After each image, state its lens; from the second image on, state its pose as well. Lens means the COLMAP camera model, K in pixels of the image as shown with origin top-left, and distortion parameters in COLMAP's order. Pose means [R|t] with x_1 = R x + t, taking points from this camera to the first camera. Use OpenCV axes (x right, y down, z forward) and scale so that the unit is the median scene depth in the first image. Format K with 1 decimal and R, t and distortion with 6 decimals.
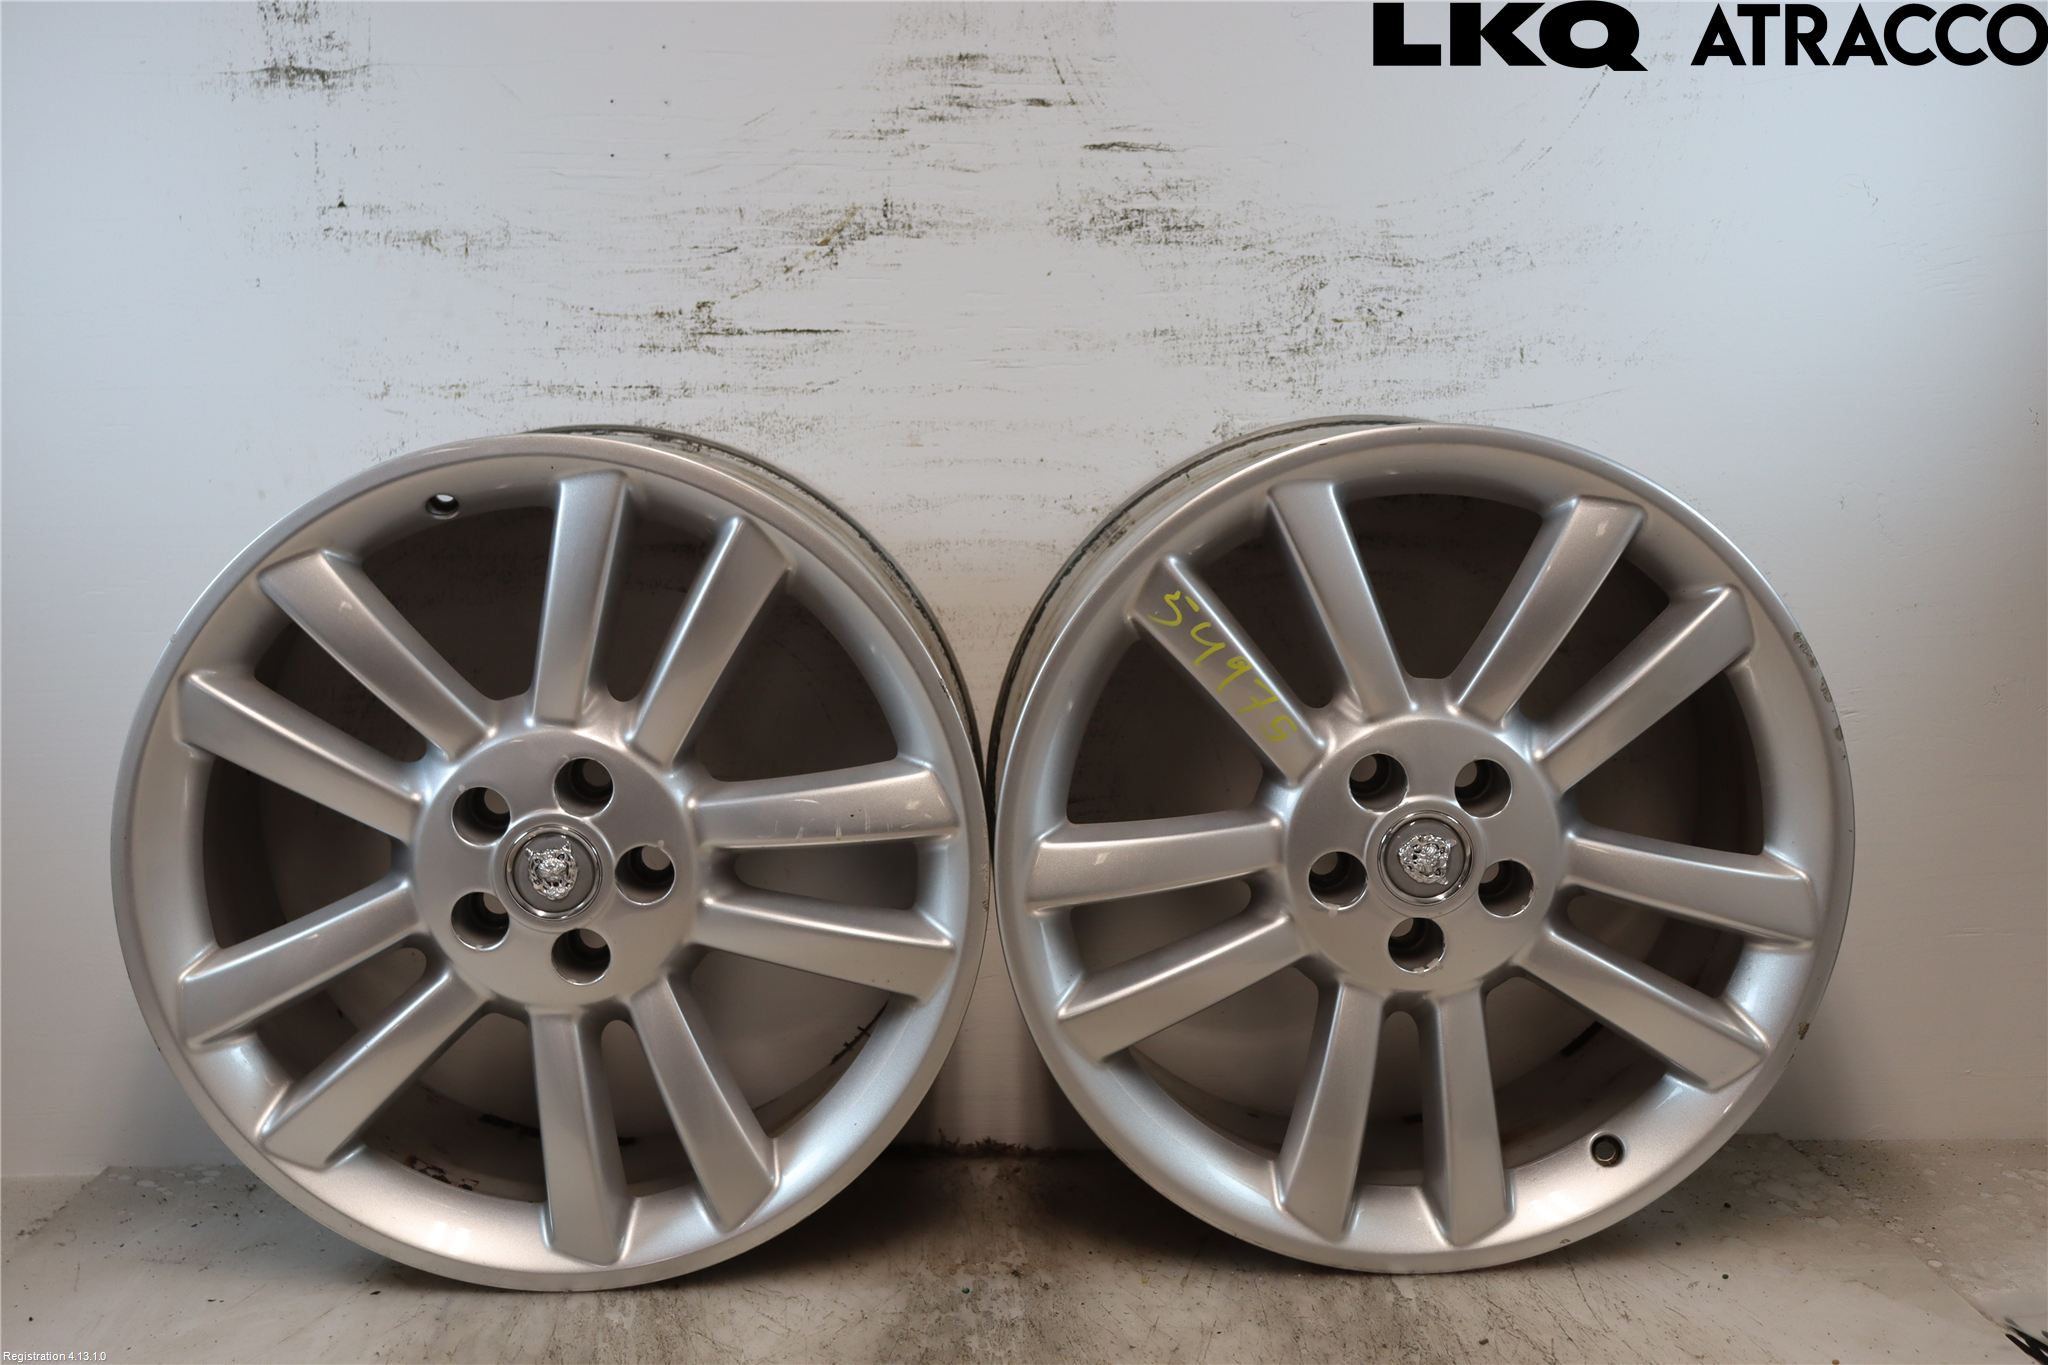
lens RADIAL K [[2476.8, 0, 1011.2], [0, 2476.8, 693.7], [0, 0, 1]] dist [-0.009174, 0.000000]
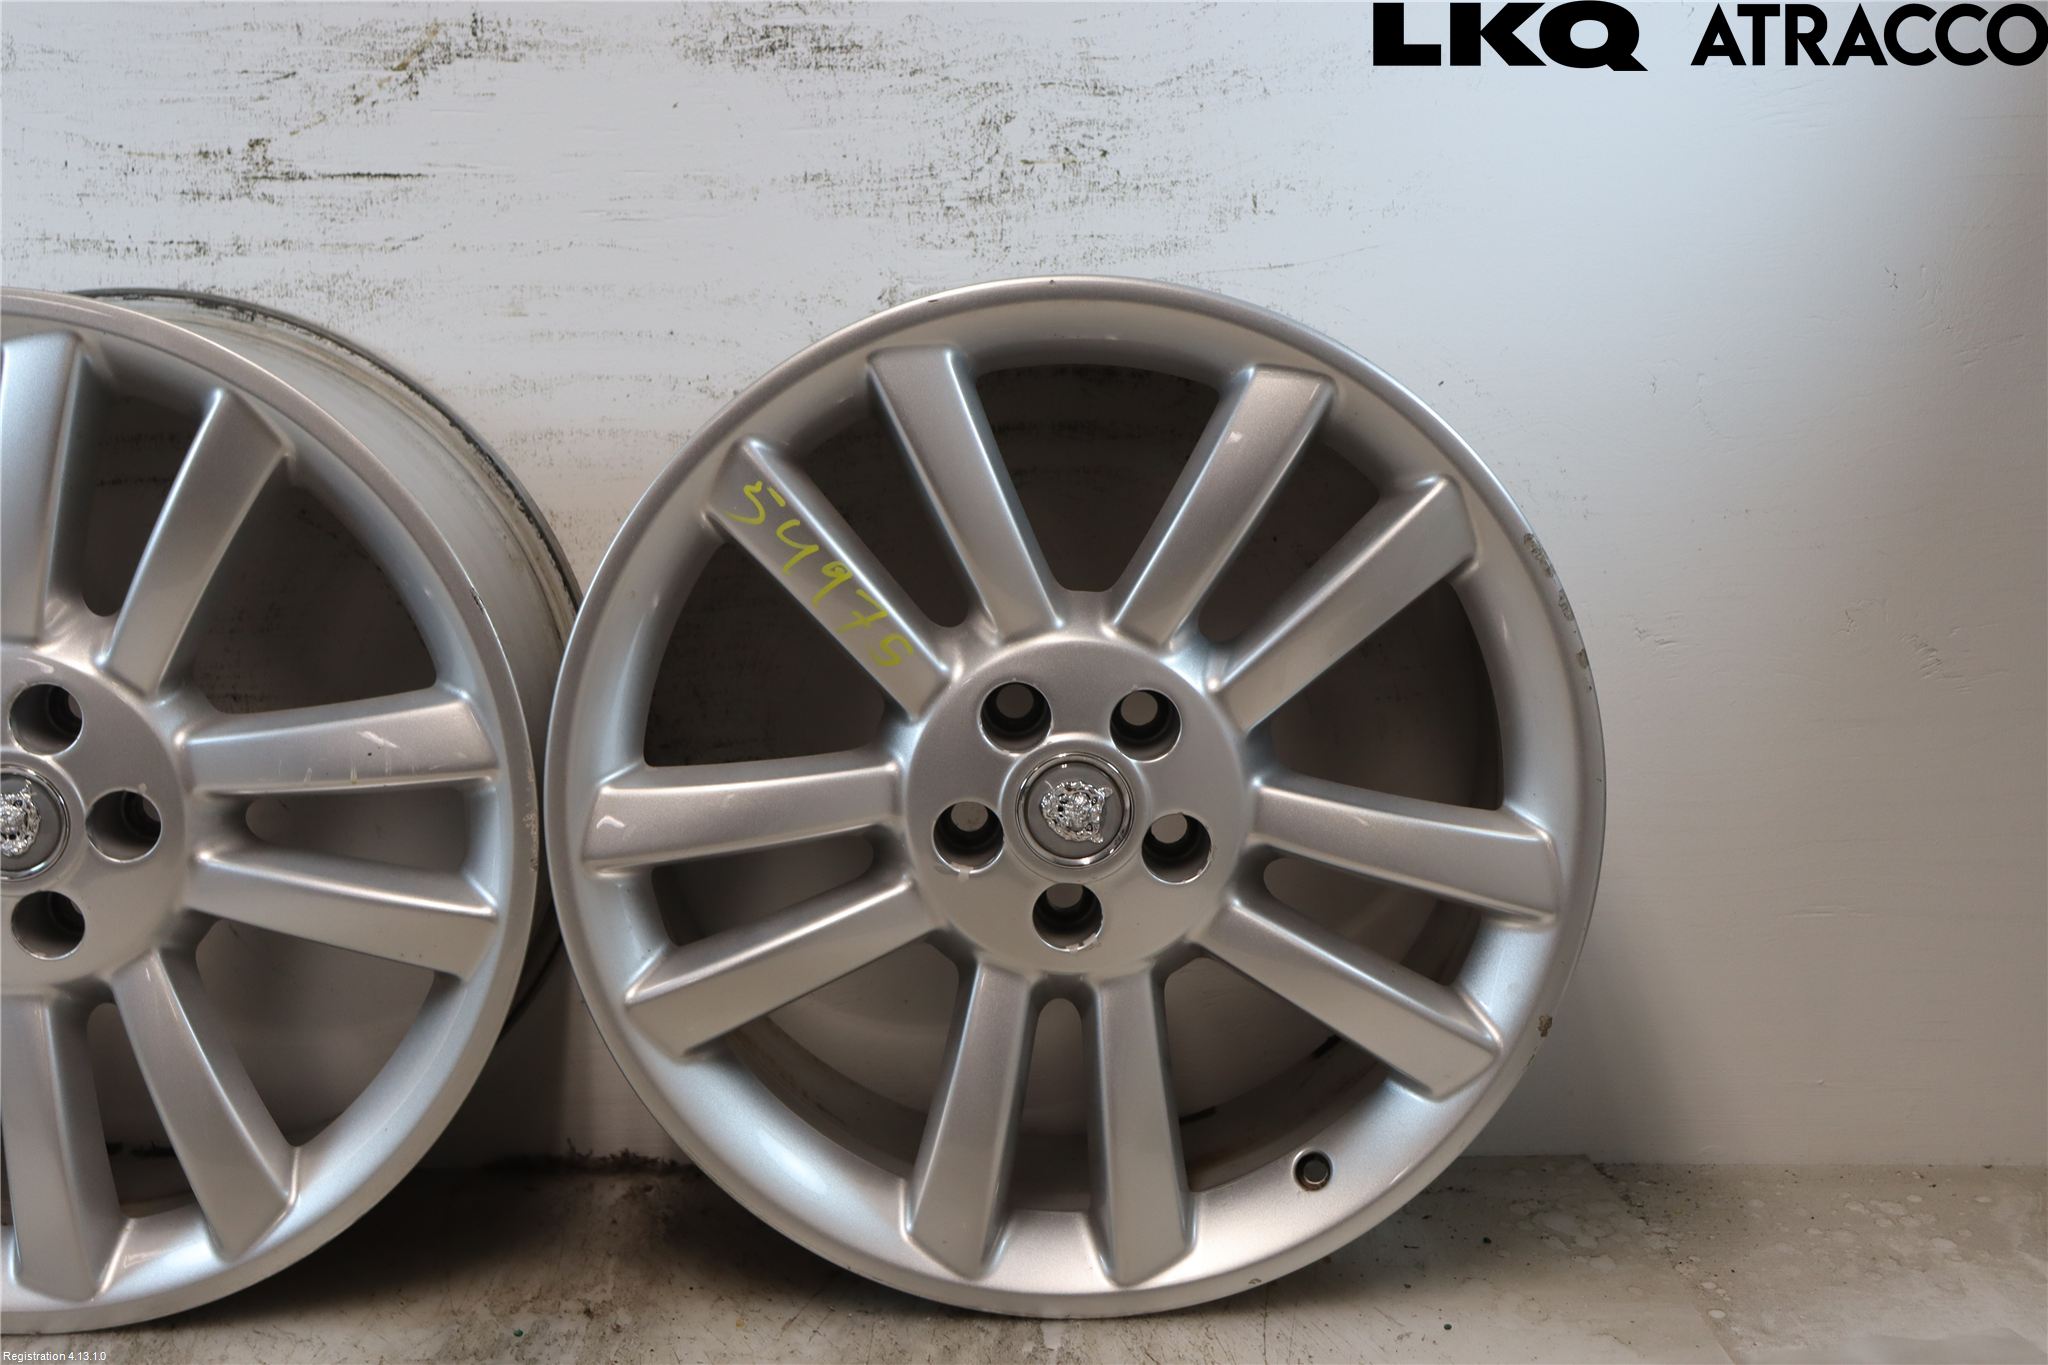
lens RADIAL K [[2814.8, 0, 989.4], [0, 2814.8, 696.9], [0, 0, 1]] dist [0.047742, 0.000000]
pose [[0.999491, 0.003579, -0.031695, 0.151101], [-0.003101, 0.999881, 0.015106, 0.012994], [0.031745, -0.015000, 0.999383, 0.061240]]
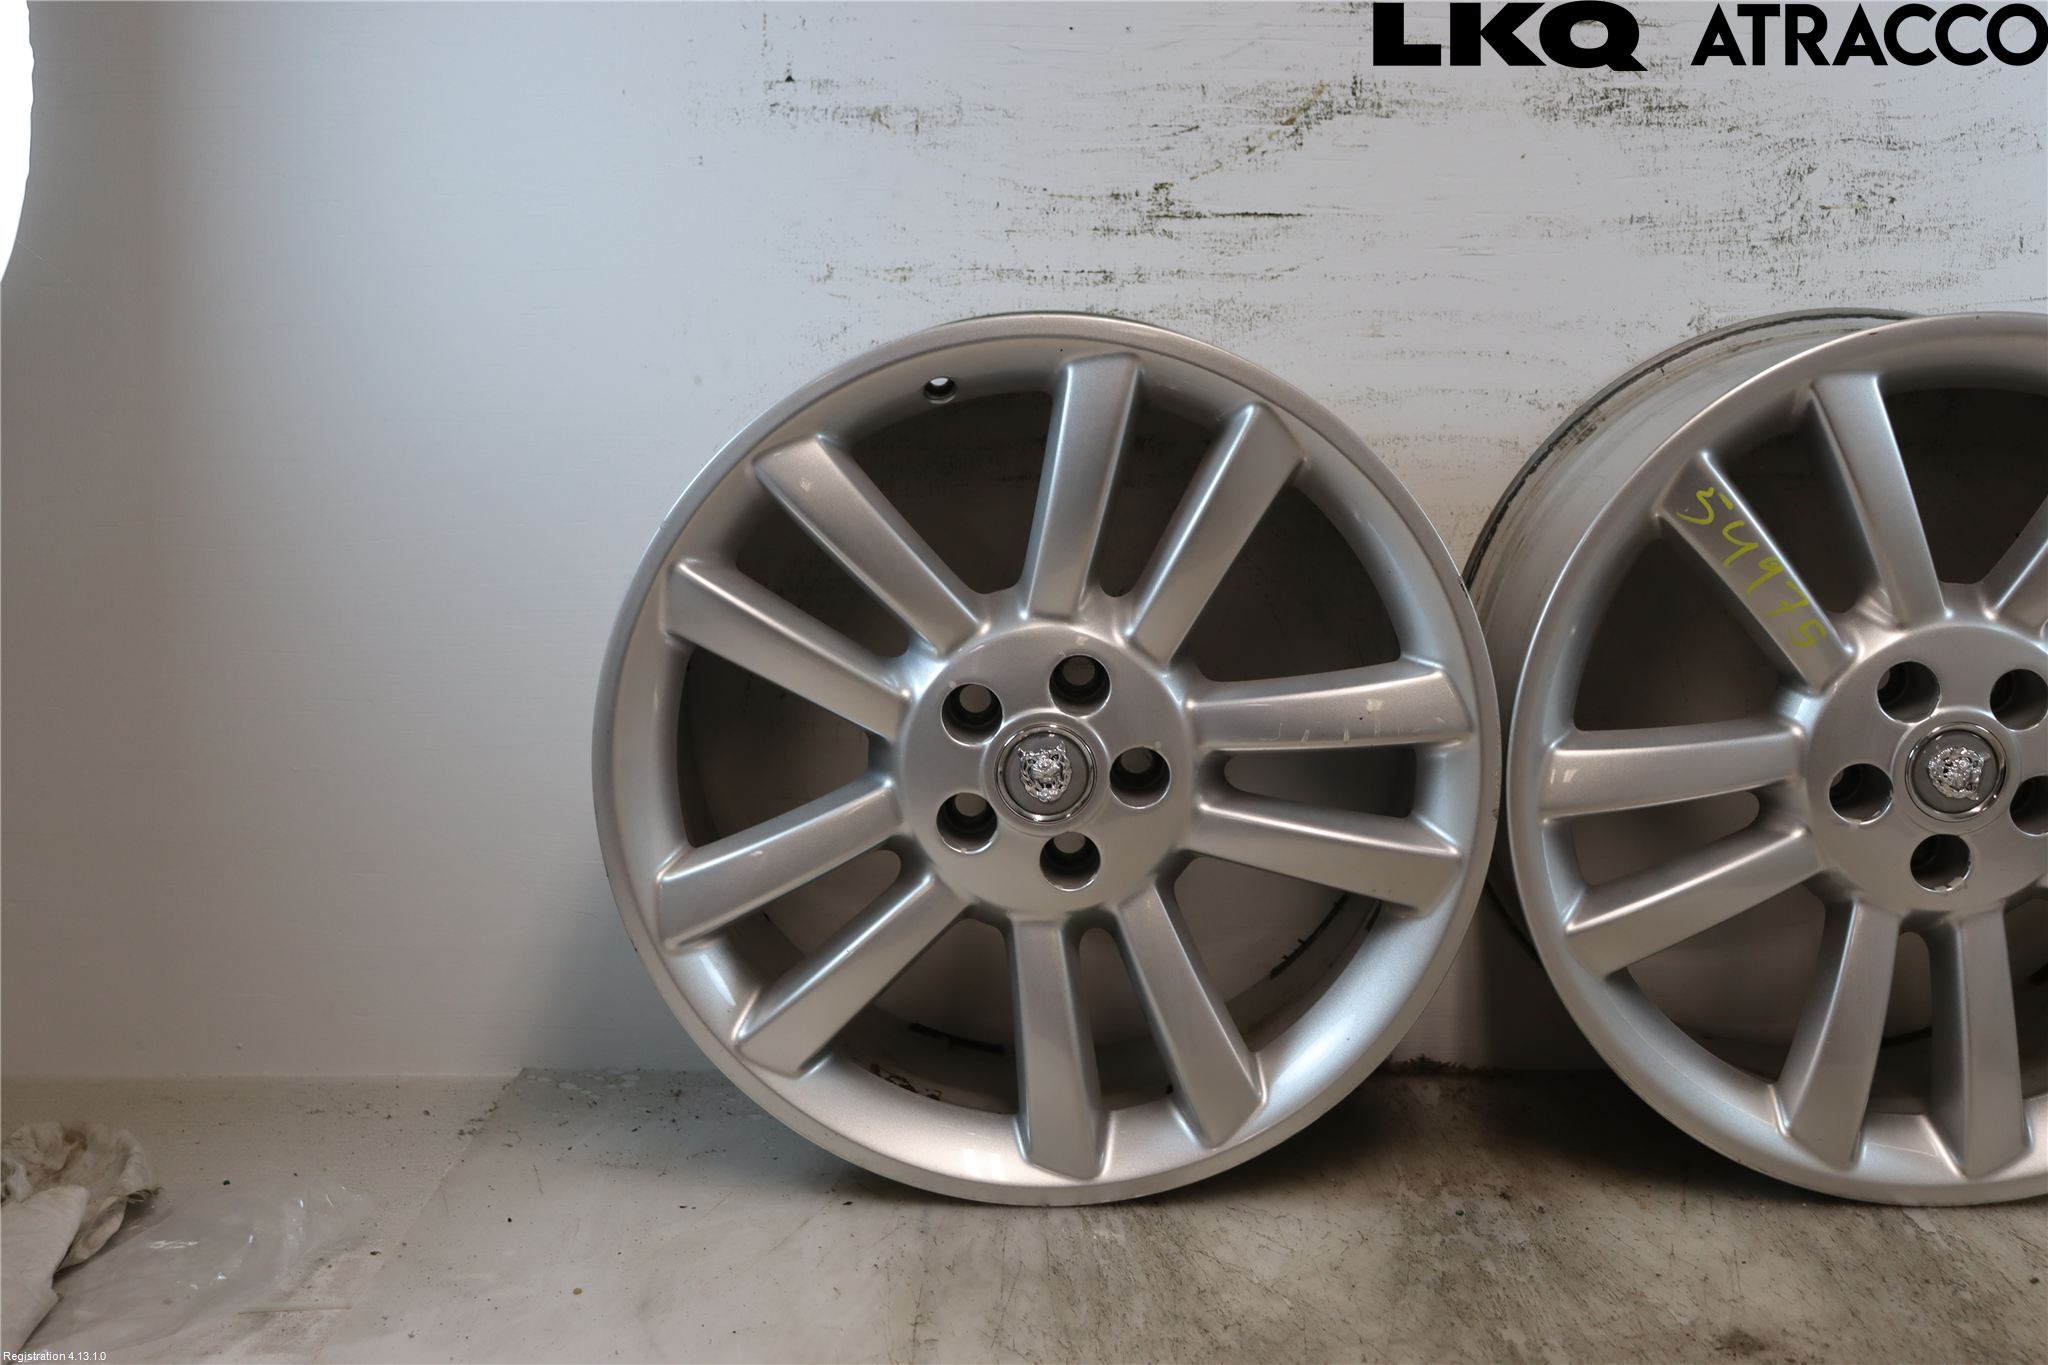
lens RADIAL K [[2476.8, 0, 1020.1], [0, 2476.8, 693.4], [0, 0, 1]] dist [-0.009174, 0.000000]
pose [[0.999245, 0.013506, -0.036431, -0.141655], [-0.012308, 0.999383, 0.032907, 0.008348], [0.036853, -0.032433, 0.998794, 0.034027]]
